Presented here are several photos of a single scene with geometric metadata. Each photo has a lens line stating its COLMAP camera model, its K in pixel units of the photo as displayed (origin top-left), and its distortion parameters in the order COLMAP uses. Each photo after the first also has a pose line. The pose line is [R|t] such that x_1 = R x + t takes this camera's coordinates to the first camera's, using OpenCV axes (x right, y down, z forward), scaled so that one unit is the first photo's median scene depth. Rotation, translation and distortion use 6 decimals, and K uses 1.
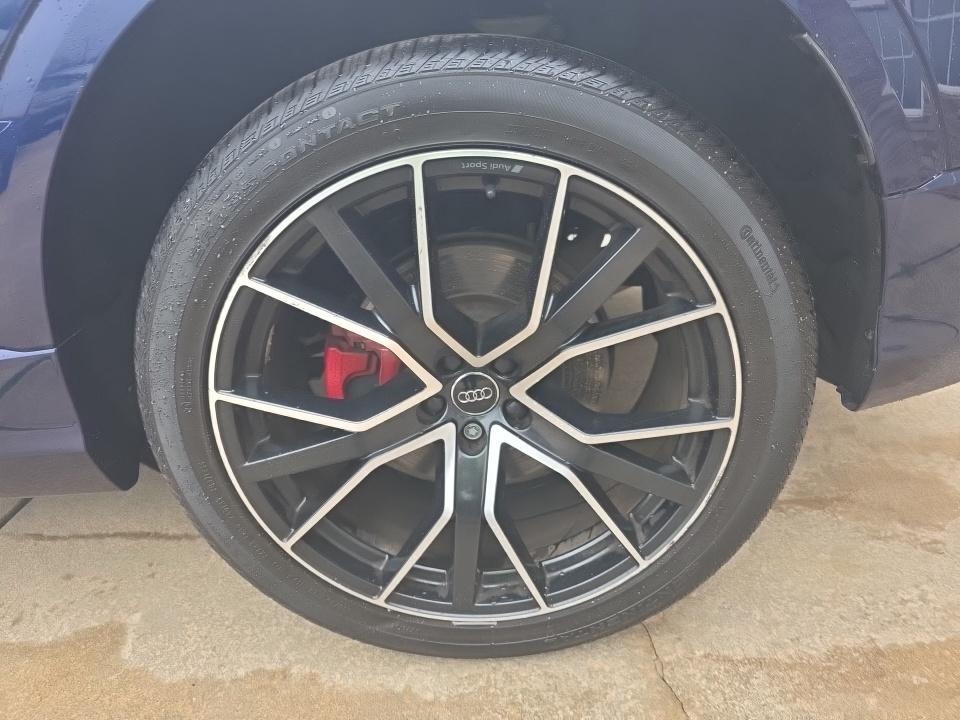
lens RADIAL K [[634.8, 0, 481.8], [0, 634.8, 359.0], [0, 0, 1]] dist [0.024892, -0.018496]
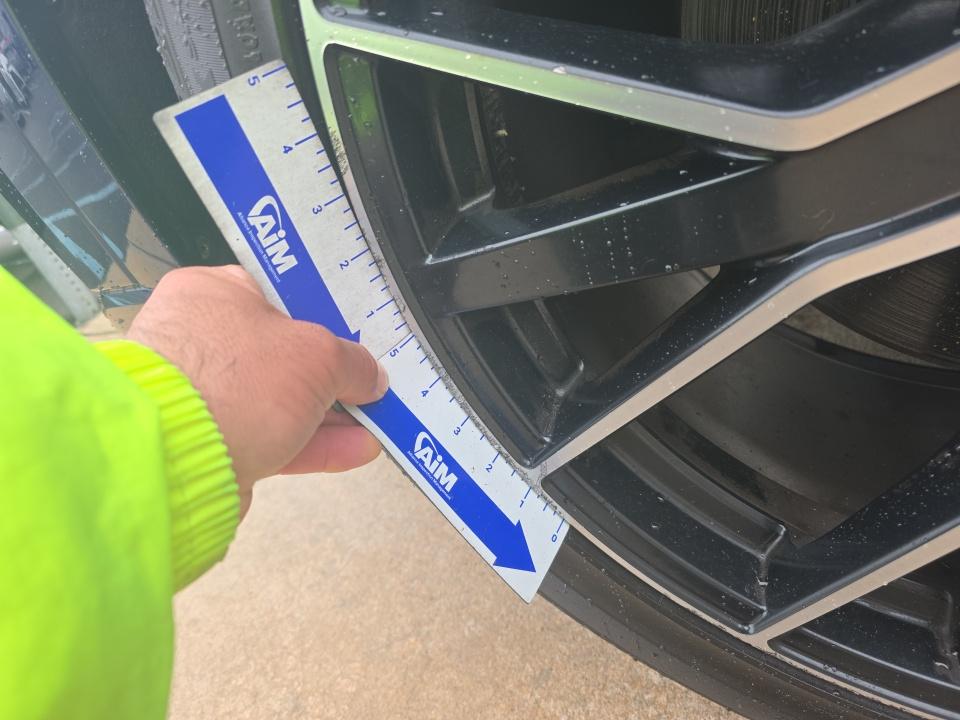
lens RADIAL K [[634.8, 0, 482.7], [0, 634.8, 355.0], [0, 0, 1]] dist [0.024892, -0.018496]
pose [[0.906566, 0.101624, -0.409647, -0.183357], [-0.008235, 0.974655, 0.223563, 0.132550], [0.421984, -0.199302, 0.884425, 0.663953]]
